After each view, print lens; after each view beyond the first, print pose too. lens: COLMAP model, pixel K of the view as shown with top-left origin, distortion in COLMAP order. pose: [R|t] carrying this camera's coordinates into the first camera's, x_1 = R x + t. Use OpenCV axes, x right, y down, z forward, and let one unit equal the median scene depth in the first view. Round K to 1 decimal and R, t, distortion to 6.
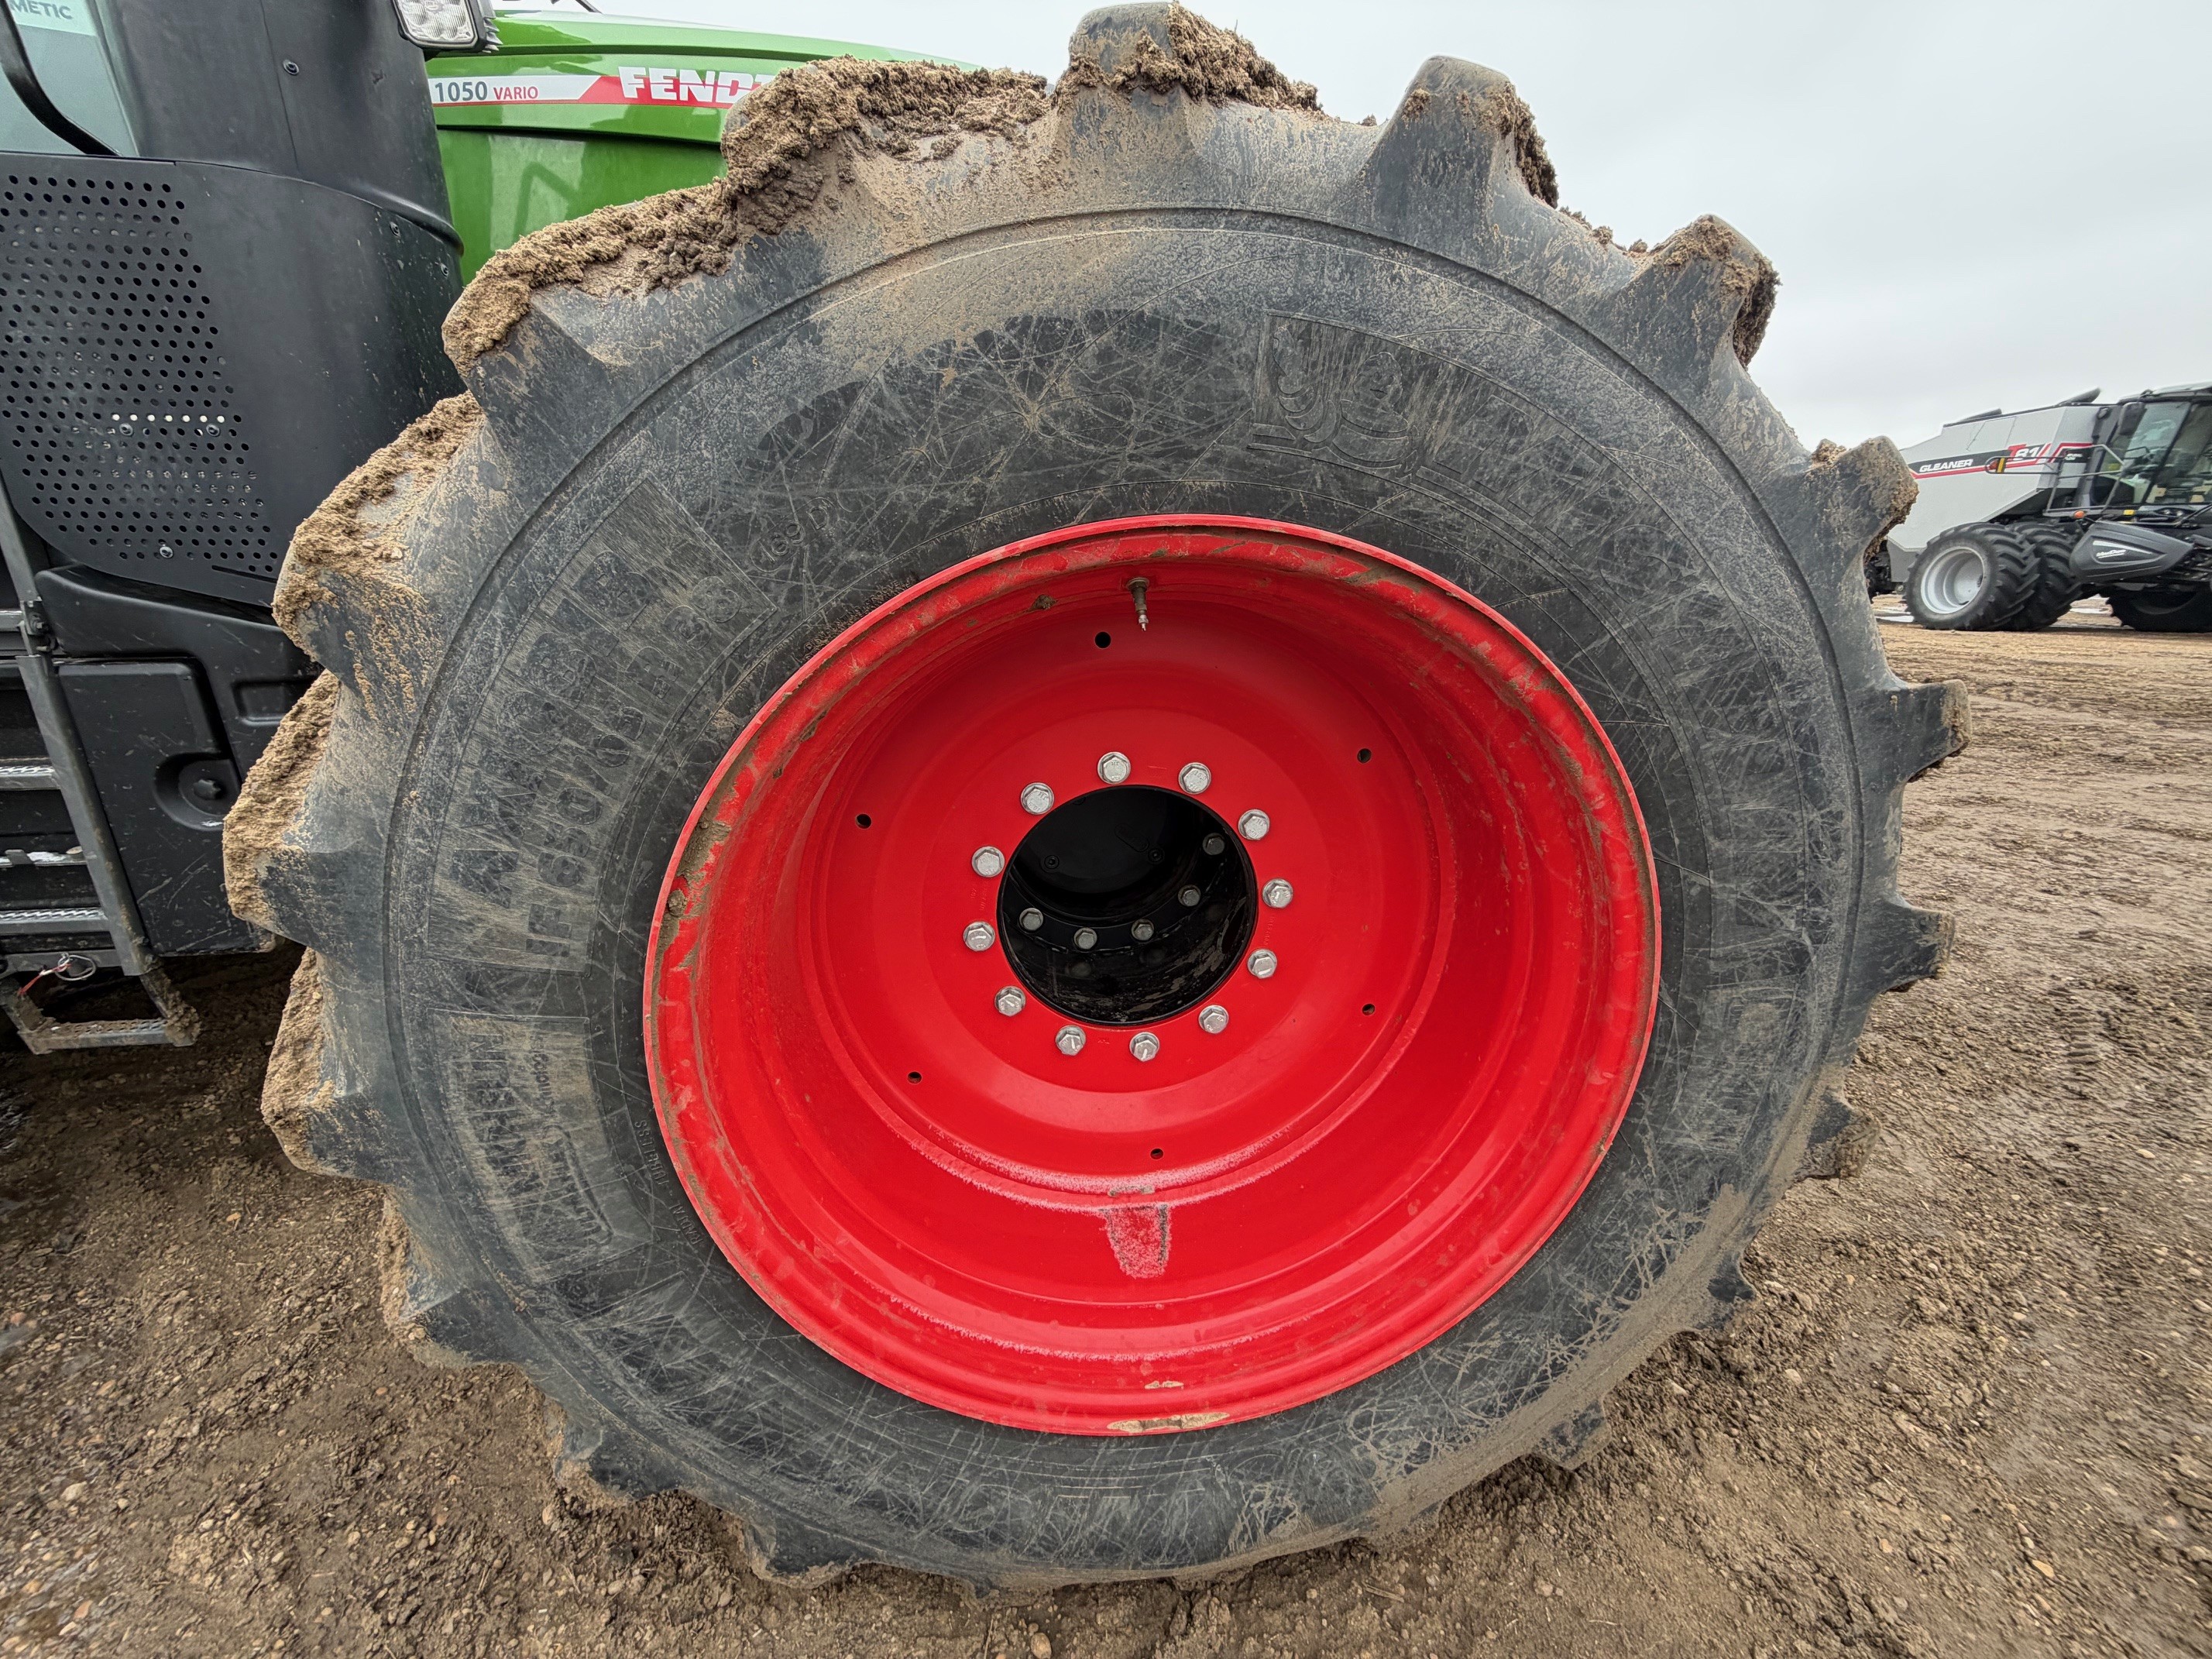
lens RADIAL K [[921.9, 0, 1106.0], [0, 921.9, 829.5], [0, 0, 1]] dist [-0.010383, -0.000005]
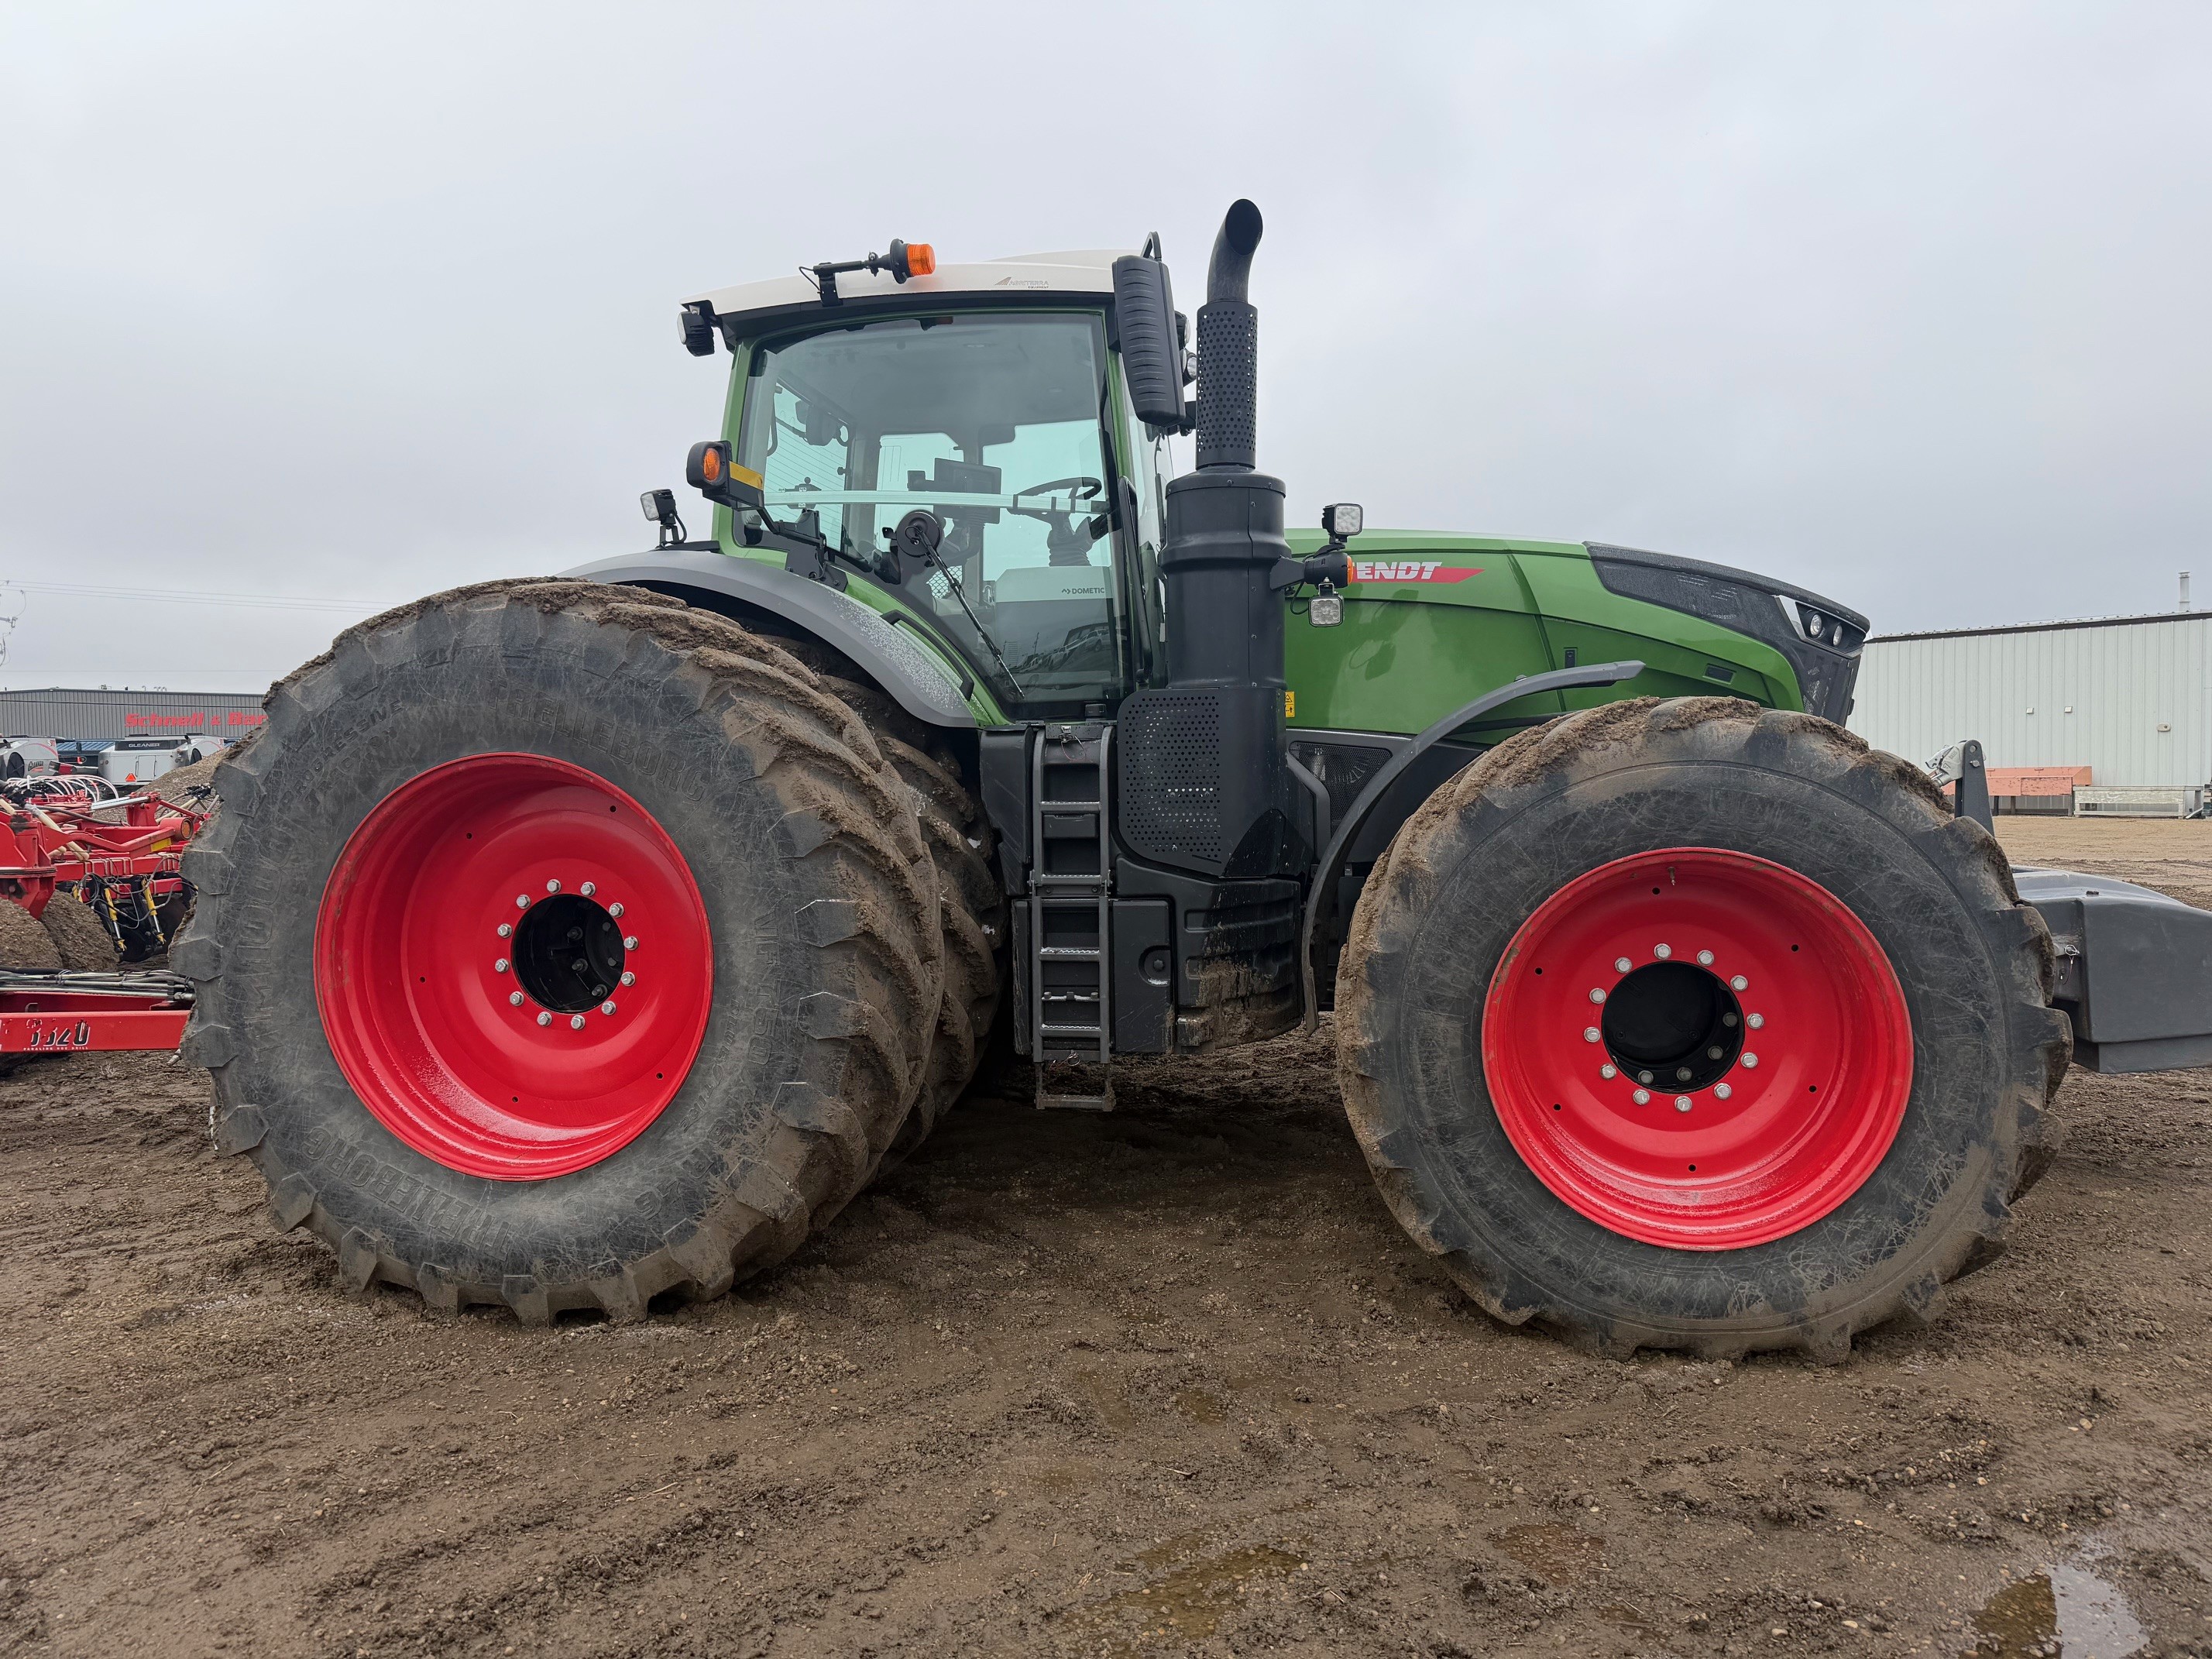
lens RADIAL K [[1703.3, 0, 1106.0], [0, 1703.3, 829.5], [0, 0, 1]] dist [0.264611, -0.507033]
pose [[0.954610, -0.006814, -0.297781, -0.024403], [-0.069538, 0.967014, -0.245049, 0.973765], [0.289628, 0.254634, 0.922647, -4.158547]]
